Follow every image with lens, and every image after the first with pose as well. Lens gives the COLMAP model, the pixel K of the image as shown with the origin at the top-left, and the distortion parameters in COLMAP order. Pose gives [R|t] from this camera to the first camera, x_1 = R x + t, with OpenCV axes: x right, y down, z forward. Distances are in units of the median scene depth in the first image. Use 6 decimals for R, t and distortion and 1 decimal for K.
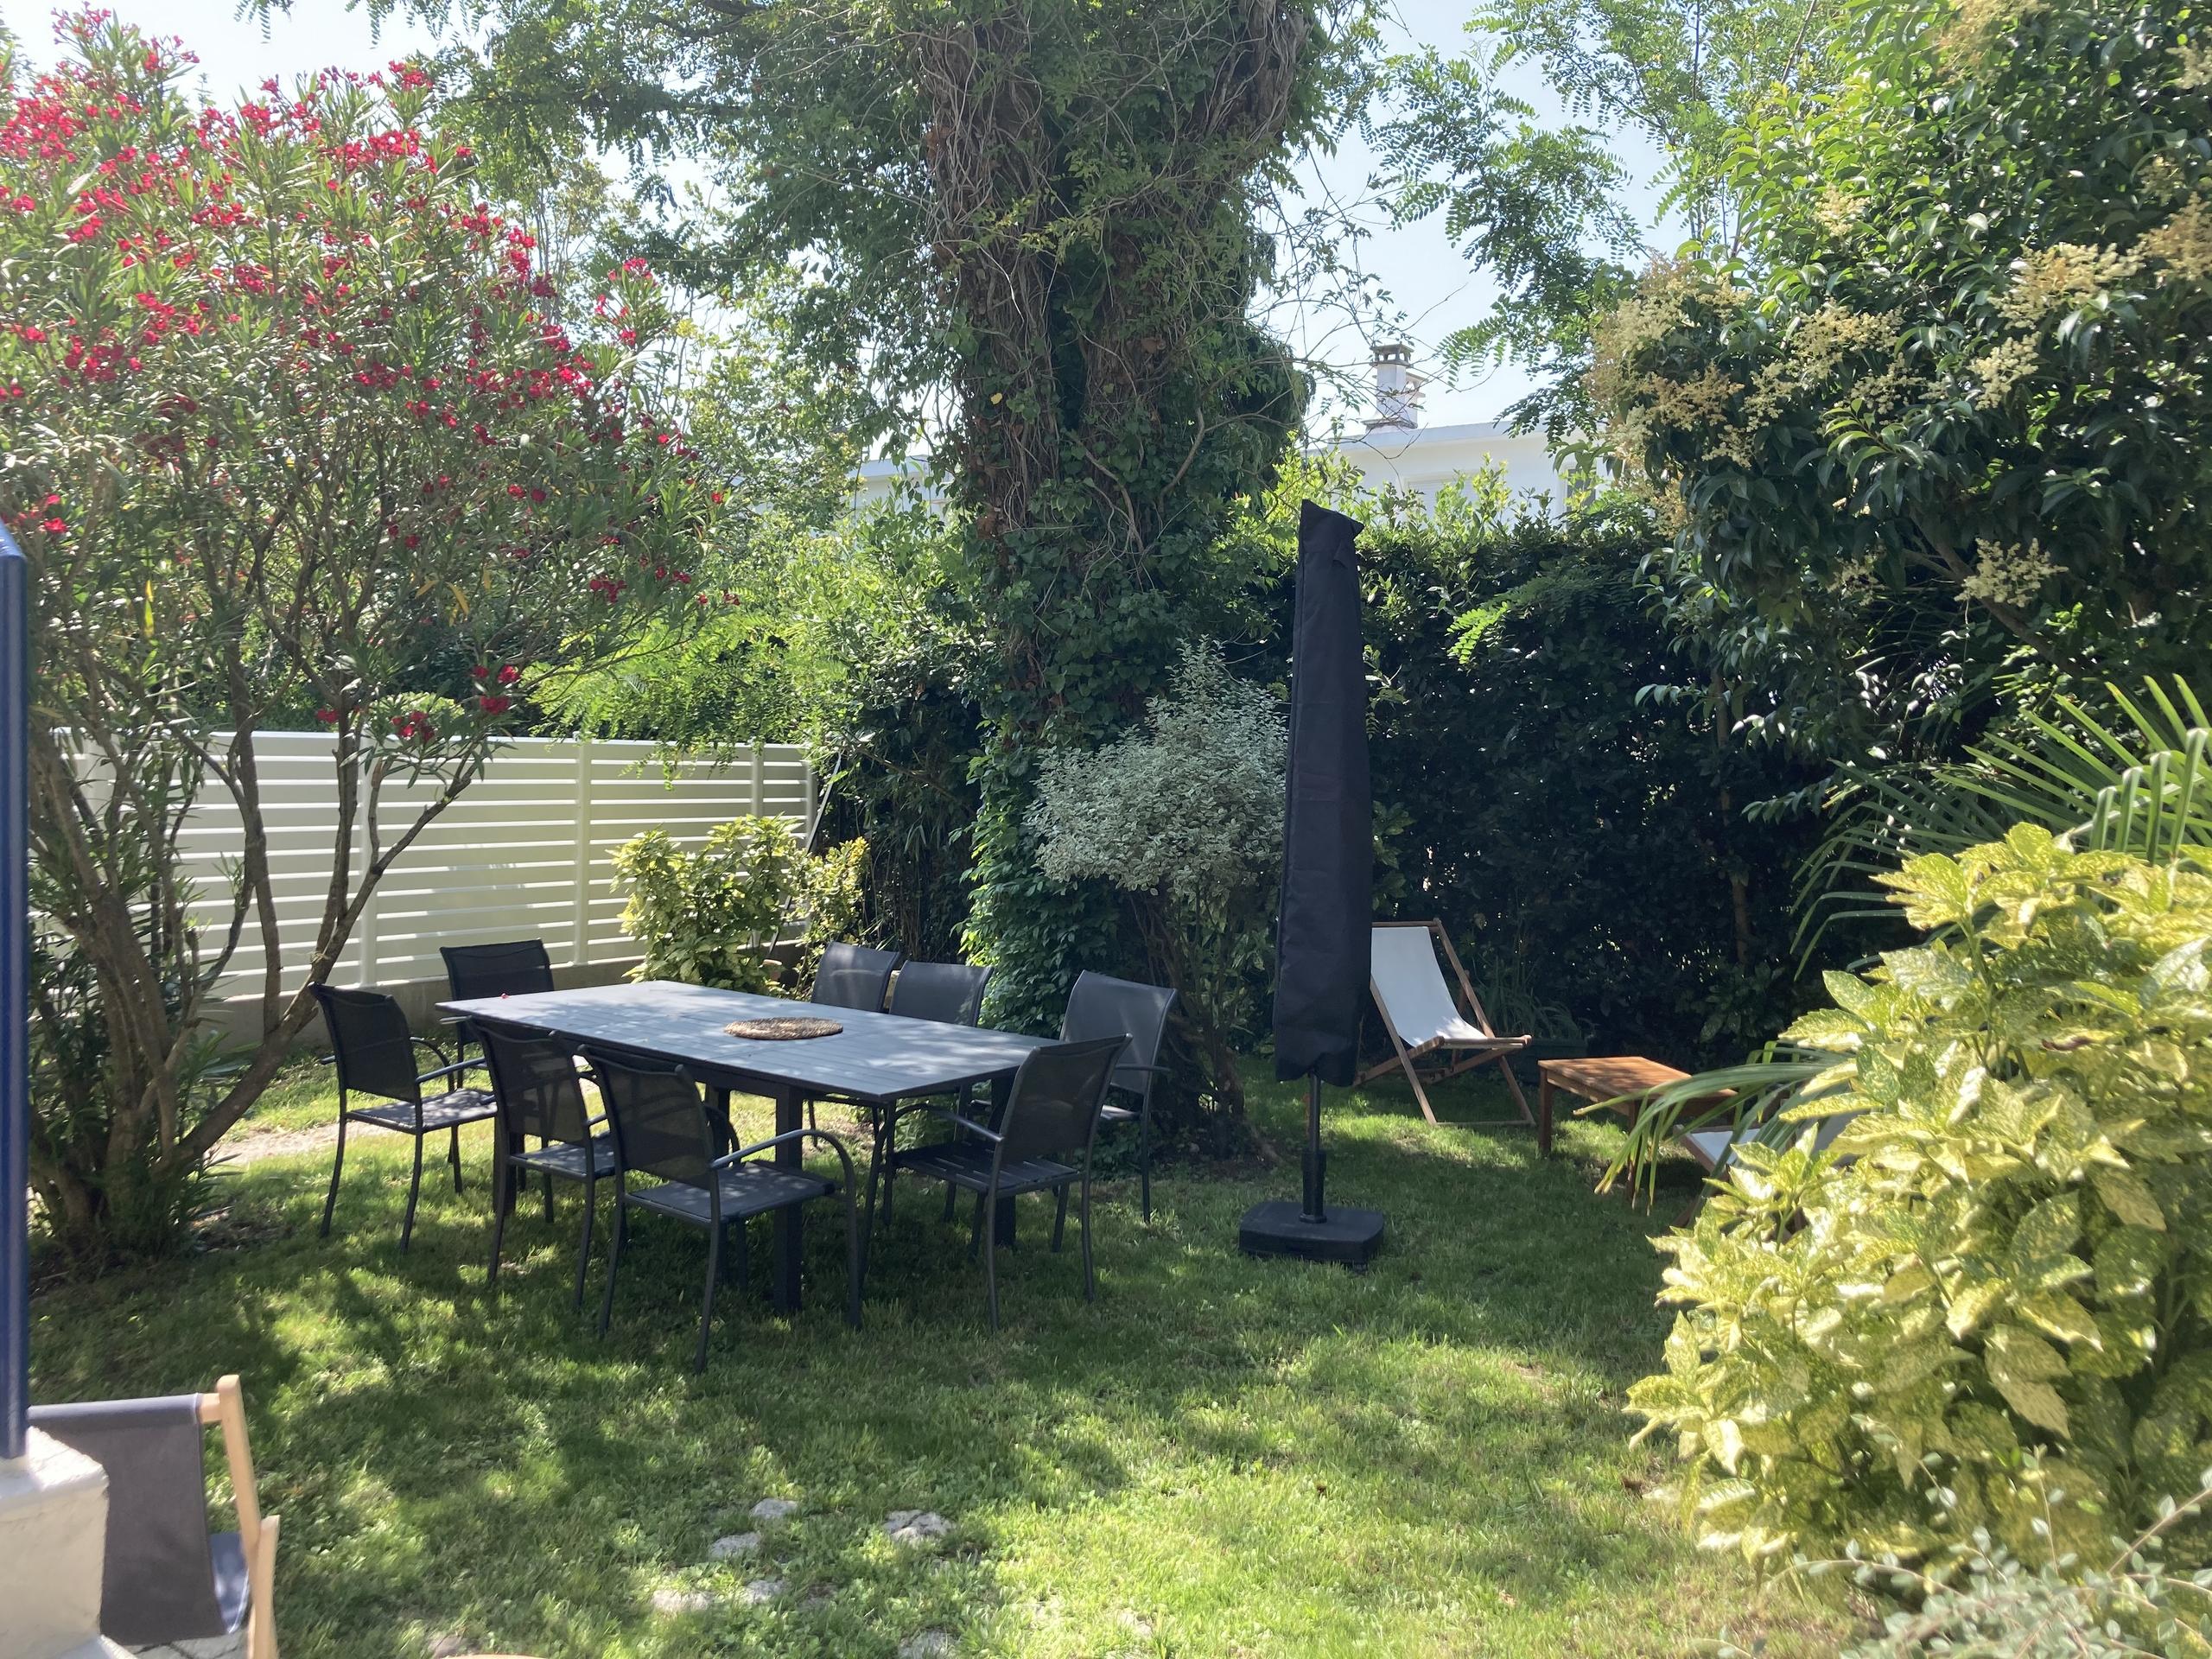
lens RADIAL K [[1792.0, 0, 1068.4], [0, 1792.0, 774.2], [0, 0, 1]] dist [0.009531, 0.000001]
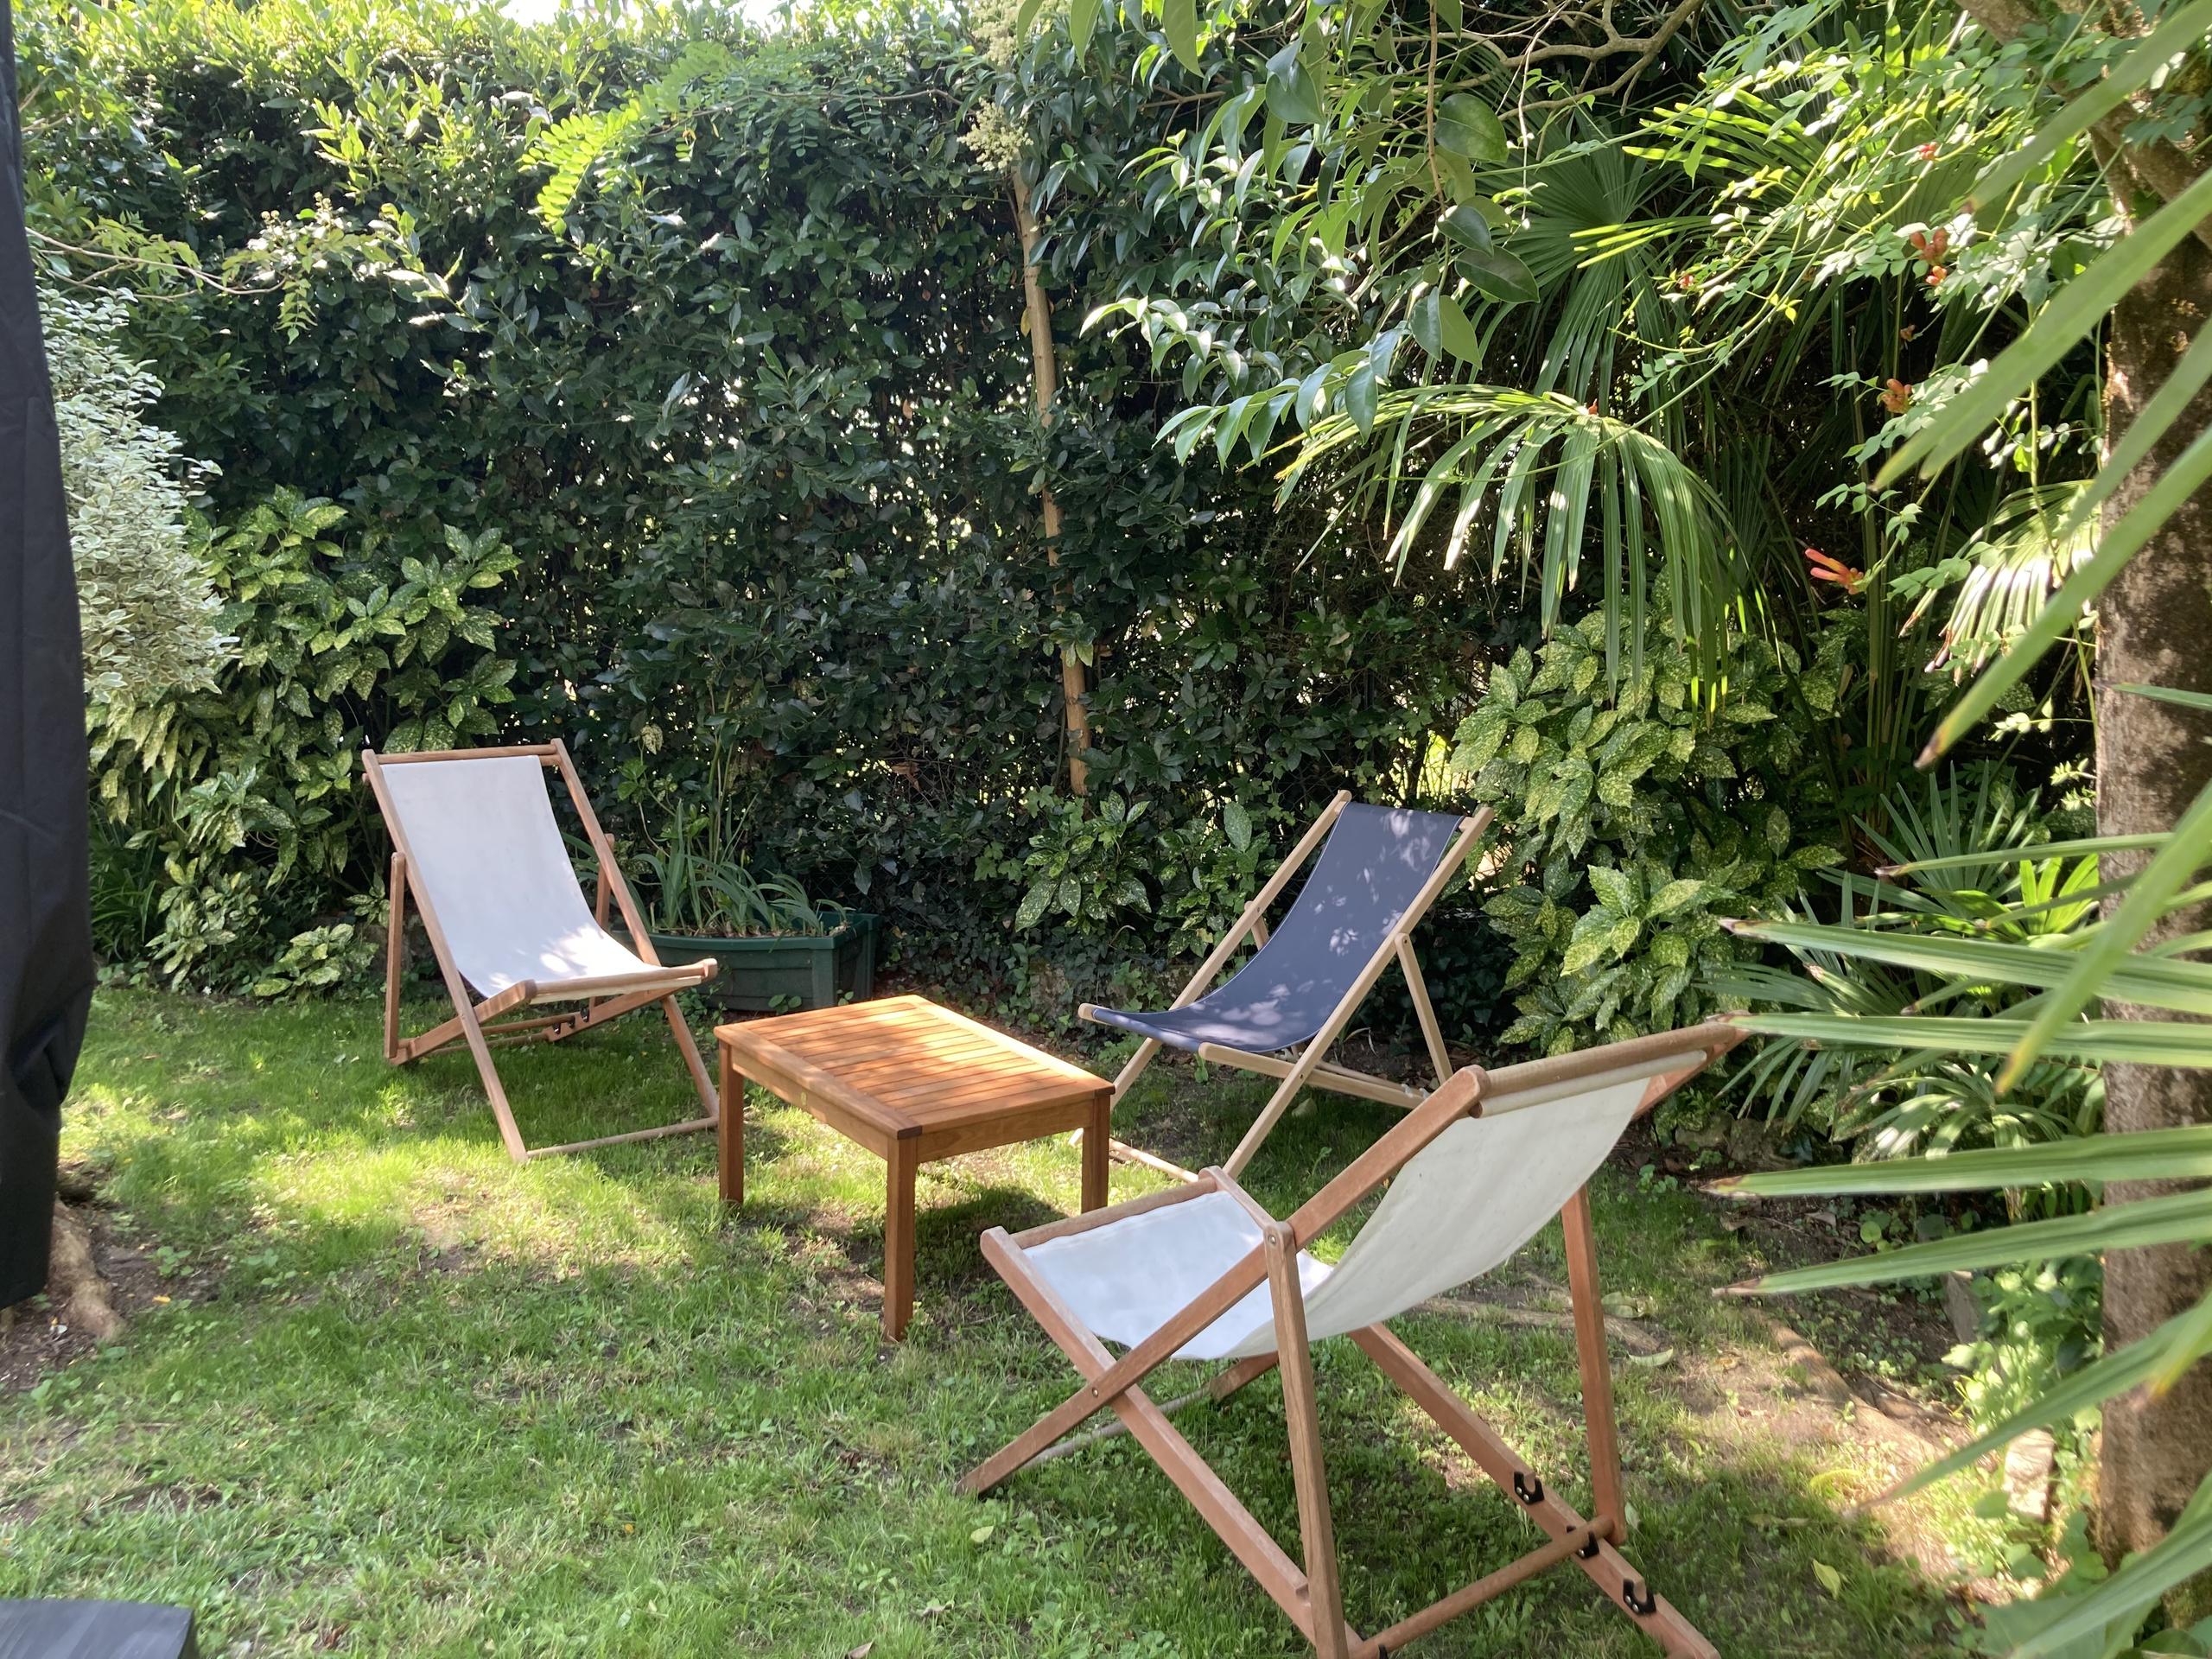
lens RADIAL K [[1792.0, 0, 1104.6], [0, 1792.0, 829.2], [0, 0, 1]] dist [0.009531, 0.000001]
pose [[0.921204, -0.055125, 0.385155, 0.155024], [-0.000262, 0.989824, 0.142296, 0.031670], [-0.389080, -0.131185, 0.911815, 0.458347]]
